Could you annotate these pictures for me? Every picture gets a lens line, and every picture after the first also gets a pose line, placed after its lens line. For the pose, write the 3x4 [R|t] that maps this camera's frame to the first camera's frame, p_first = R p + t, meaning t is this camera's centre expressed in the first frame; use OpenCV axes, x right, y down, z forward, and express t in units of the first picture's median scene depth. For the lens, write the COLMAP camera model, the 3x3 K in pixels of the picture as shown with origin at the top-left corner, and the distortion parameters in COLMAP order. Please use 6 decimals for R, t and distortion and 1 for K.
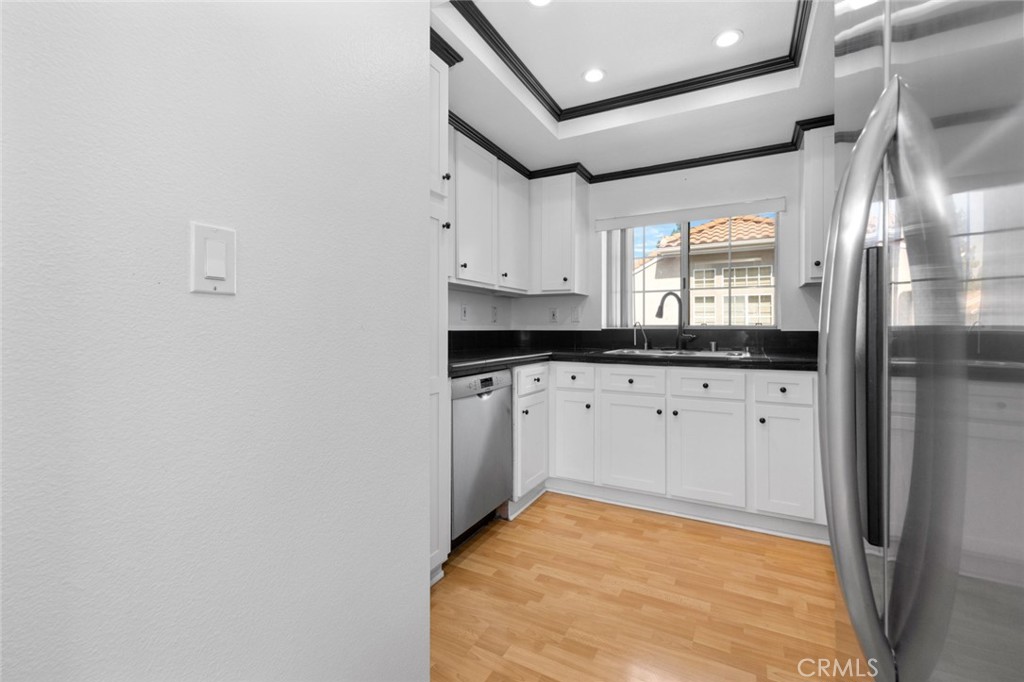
lens RADIAL K [[428.4, 0, 495.9], [0, 428.4, 328.4], [0, 0, 1]] dist [-0.004518, 0.000946]
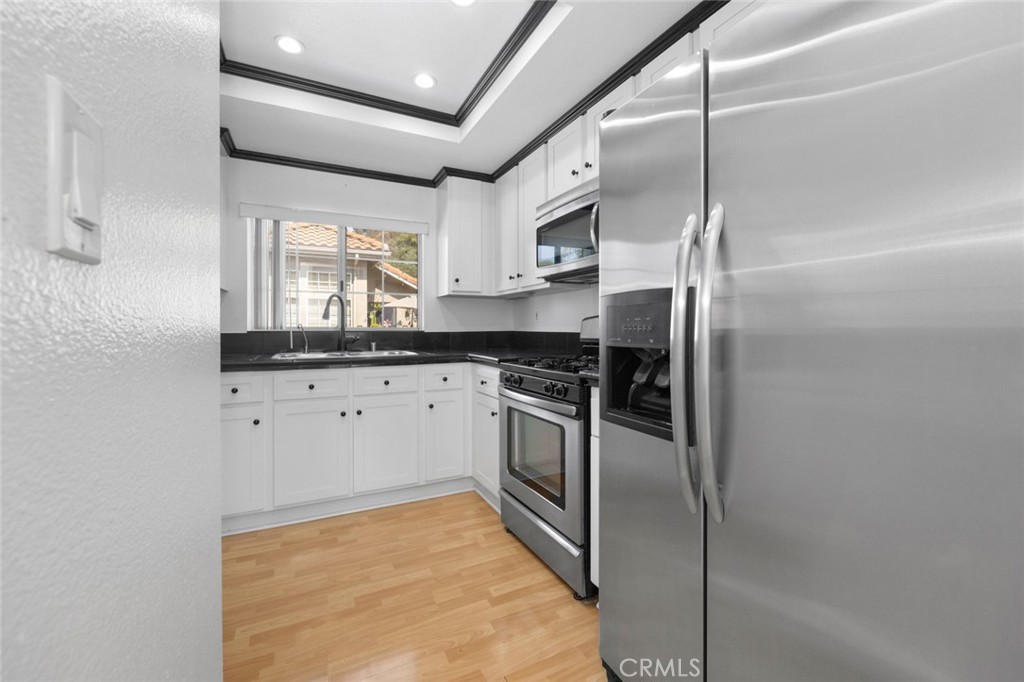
lens RADIAL K [[430.5, 0, 503.6], [0, 430.5, 332.1], [0, 0, 1]] dist [-0.015267, 0.000414]
pose [[0.560790, -0.008467, 0.827914, -0.250902], [0.003527, 0.999963, 0.007837, -0.002903], [-0.827950, -0.001475, 0.560800, 0.136956]]
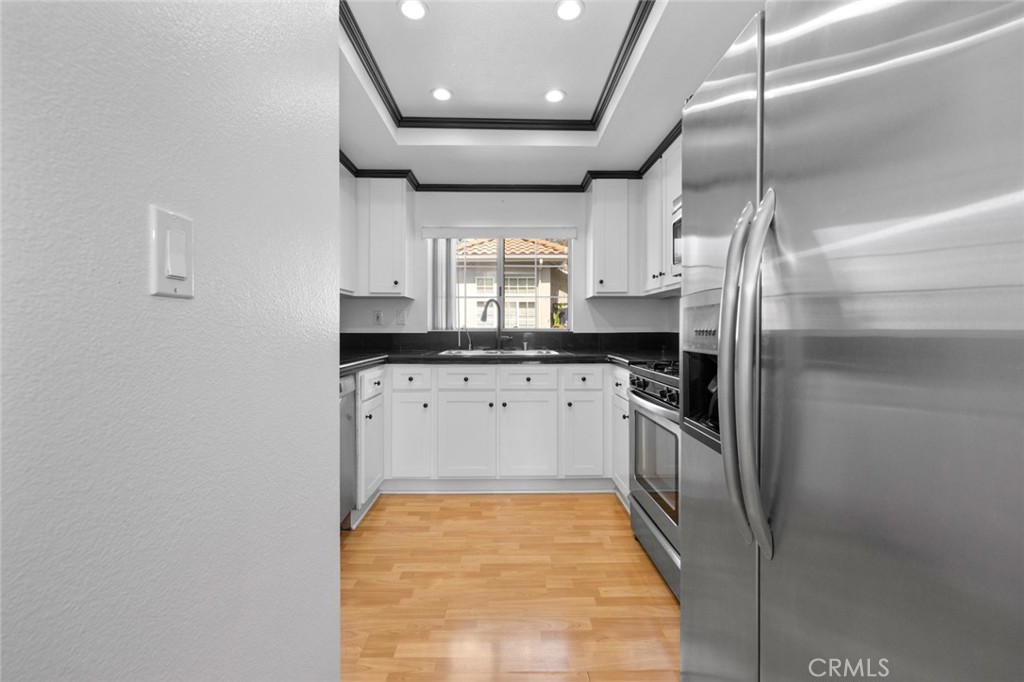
lens RADIAL K [[428.4, 0, 492.3], [0, 428.4, 332.5], [0, 0, 1]] dist [-0.004518, 0.000946]
pose [[0.877127, -0.005291, 0.480230, -0.171073], [0.001677, 0.999967, 0.007953, -0.006380], [-0.480256, -0.006171, 0.877106, 0.001847]]
